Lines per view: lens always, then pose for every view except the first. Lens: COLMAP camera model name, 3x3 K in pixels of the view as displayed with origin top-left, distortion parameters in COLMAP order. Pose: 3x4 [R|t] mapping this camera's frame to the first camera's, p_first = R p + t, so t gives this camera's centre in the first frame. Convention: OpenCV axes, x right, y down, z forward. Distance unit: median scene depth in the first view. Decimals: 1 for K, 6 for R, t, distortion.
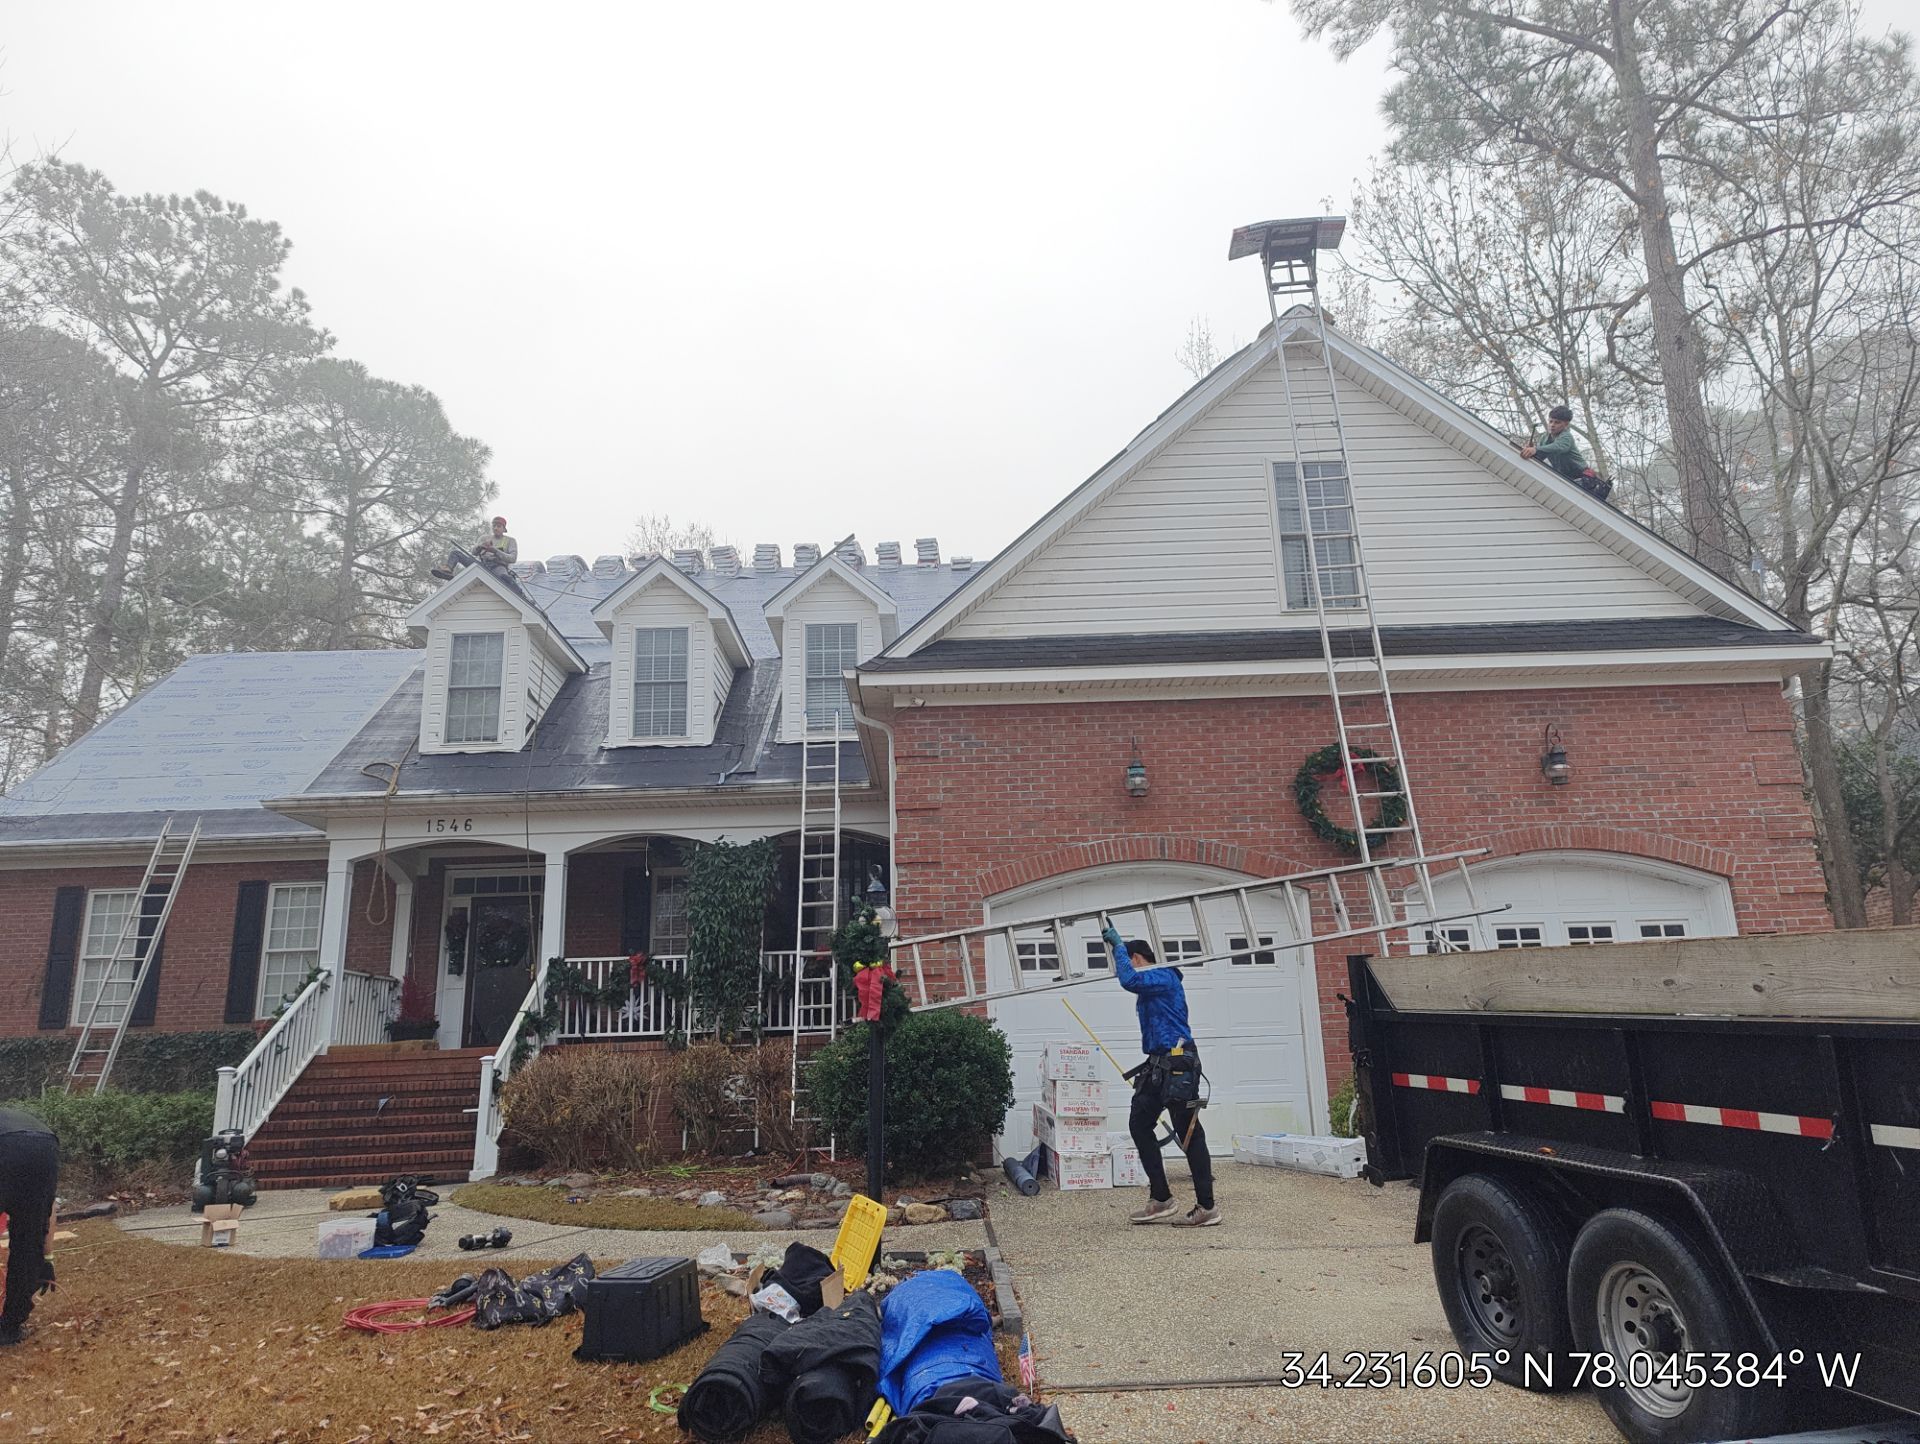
lens RADIAL K [[1335.5, 0, 945.0], [0, 1335.5, 709.8], [0, 0, 1]] dist [0.047543, -0.036791]
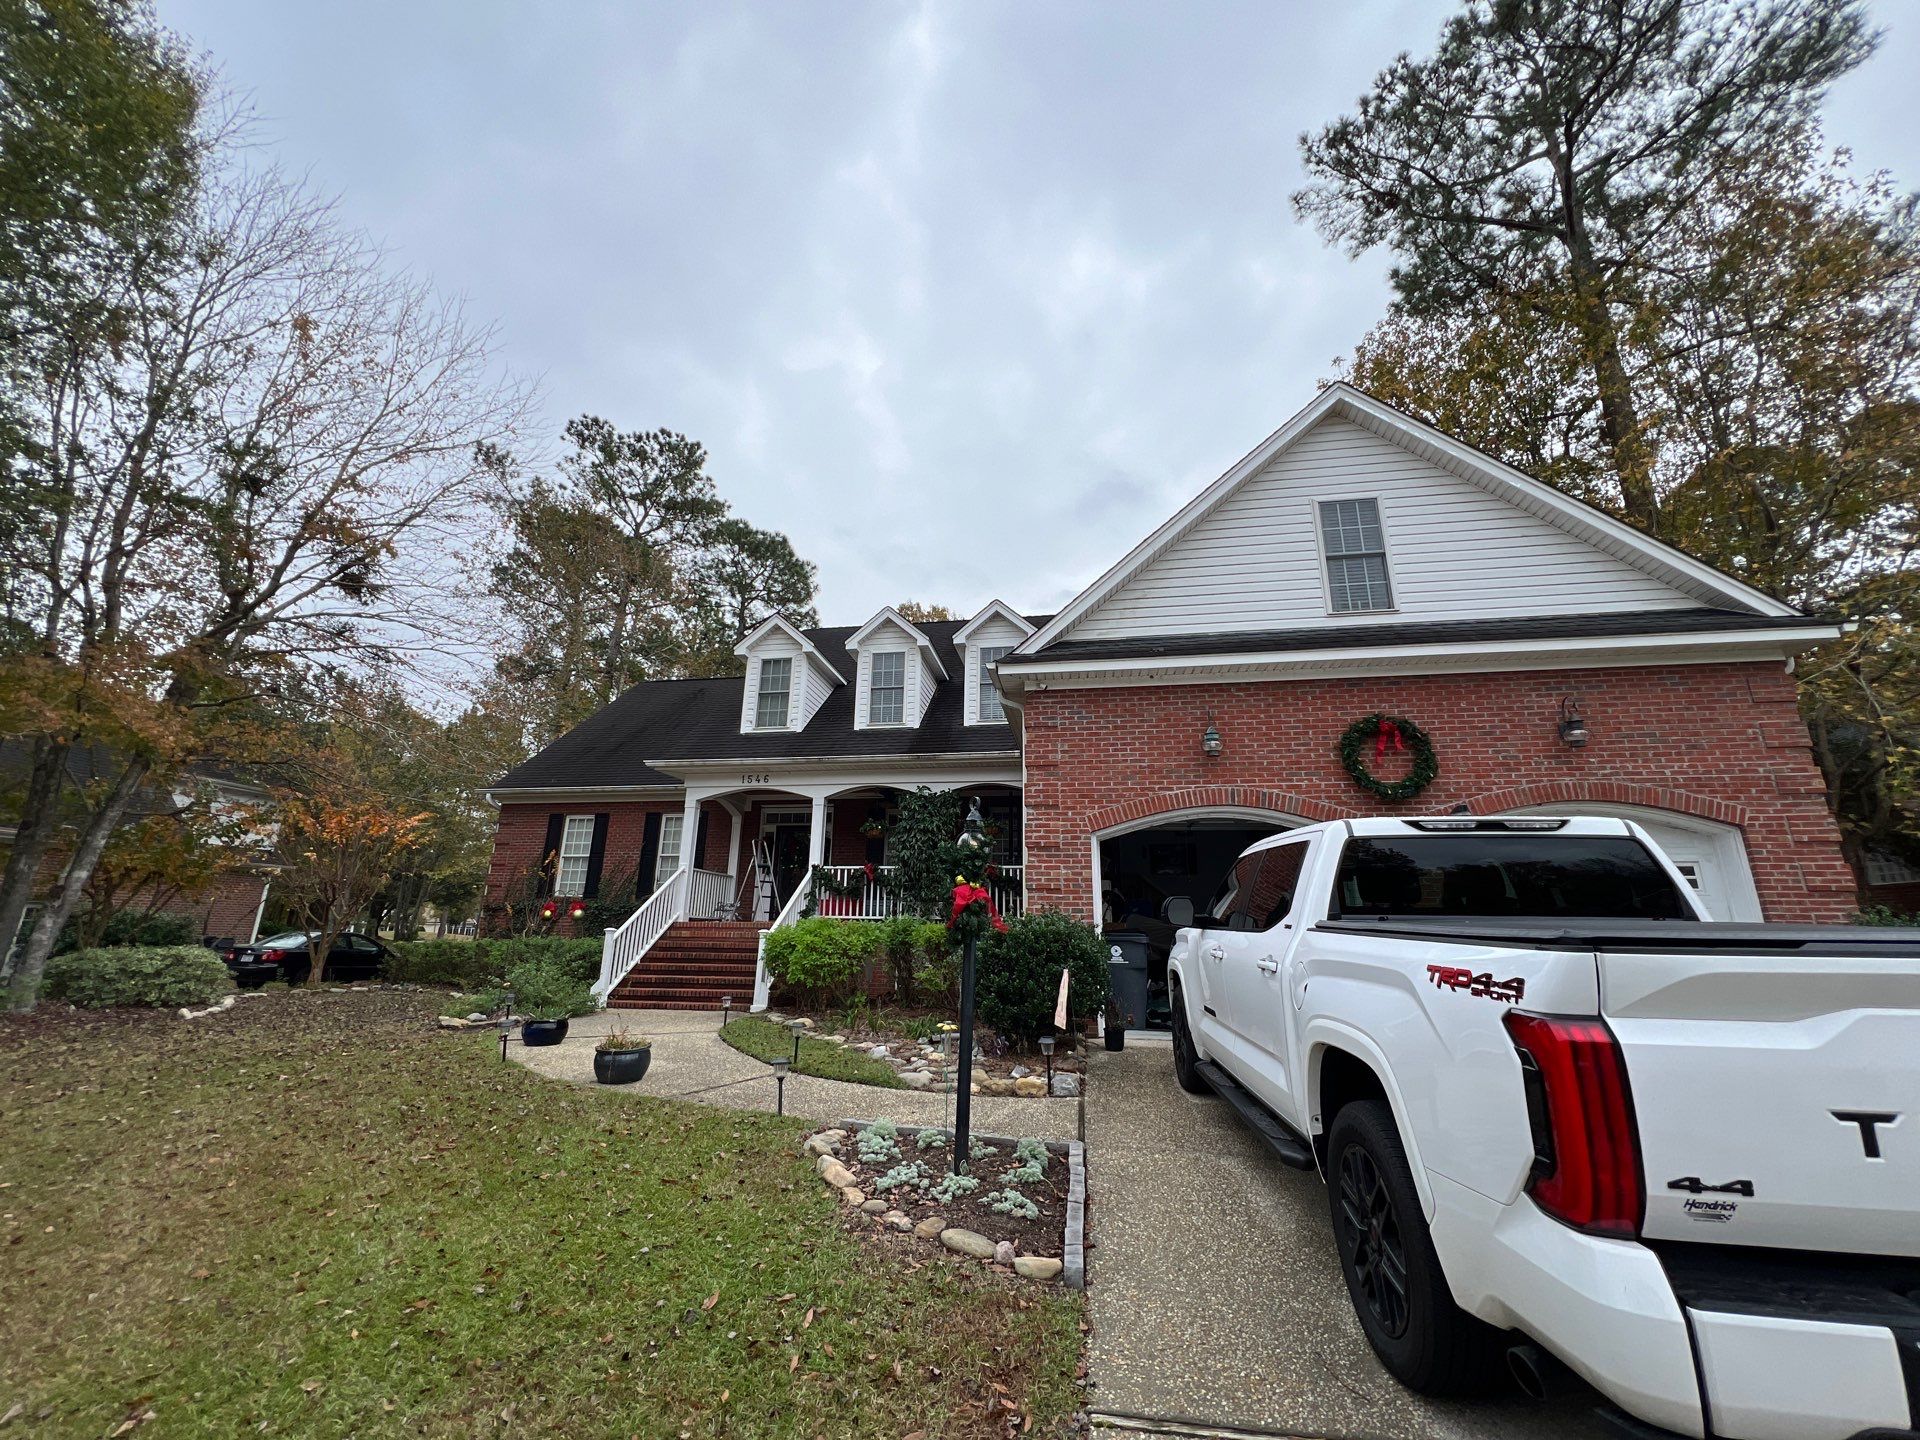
lens RADIAL K [[770.1, 0, 948.2], [0, 770.1, 711.8], [0, 0, 1]] dist [-0.000399, 0.001459]
pose [[0.982024, -0.007969, -0.188588, 0.024292], [0.004751, 0.999835, -0.017514, 0.024246], [0.188696, 0.016303, 0.981900, 0.156886]]
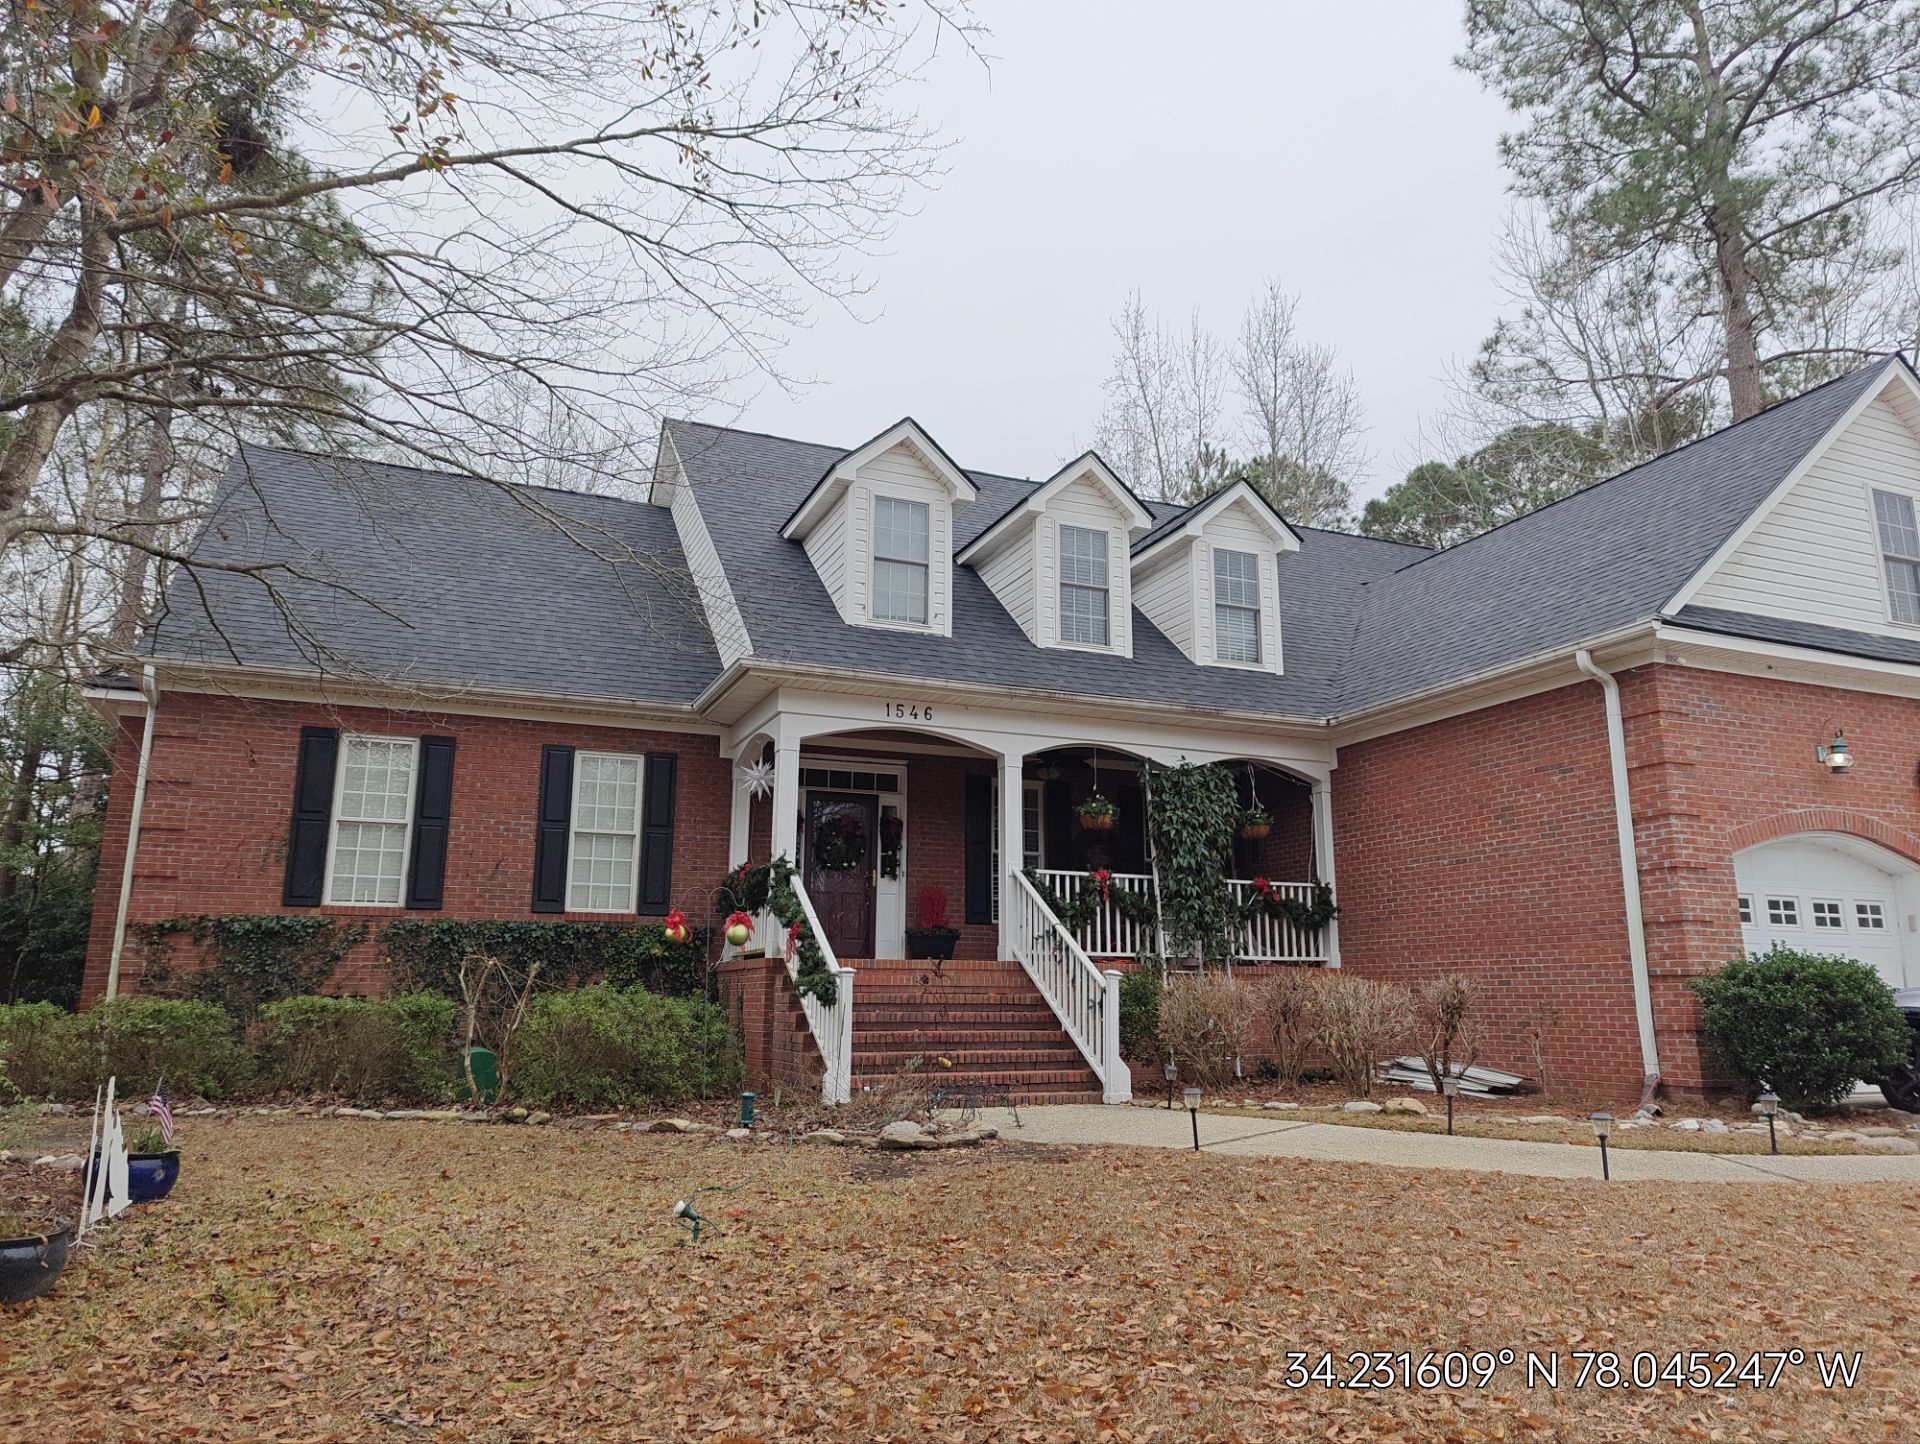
lens RADIAL K [[1335.5, 0, 960.8], [0, 1335.5, 705.8], [0, 0, 1]] dist [0.047543, -0.036791]
pose [[0.921847, 0.118745, 0.368915, -0.673501], [-0.134406, 0.990781, 0.016946, 0.063213], [-0.363502, -0.065206, 0.929309, 0.163423]]
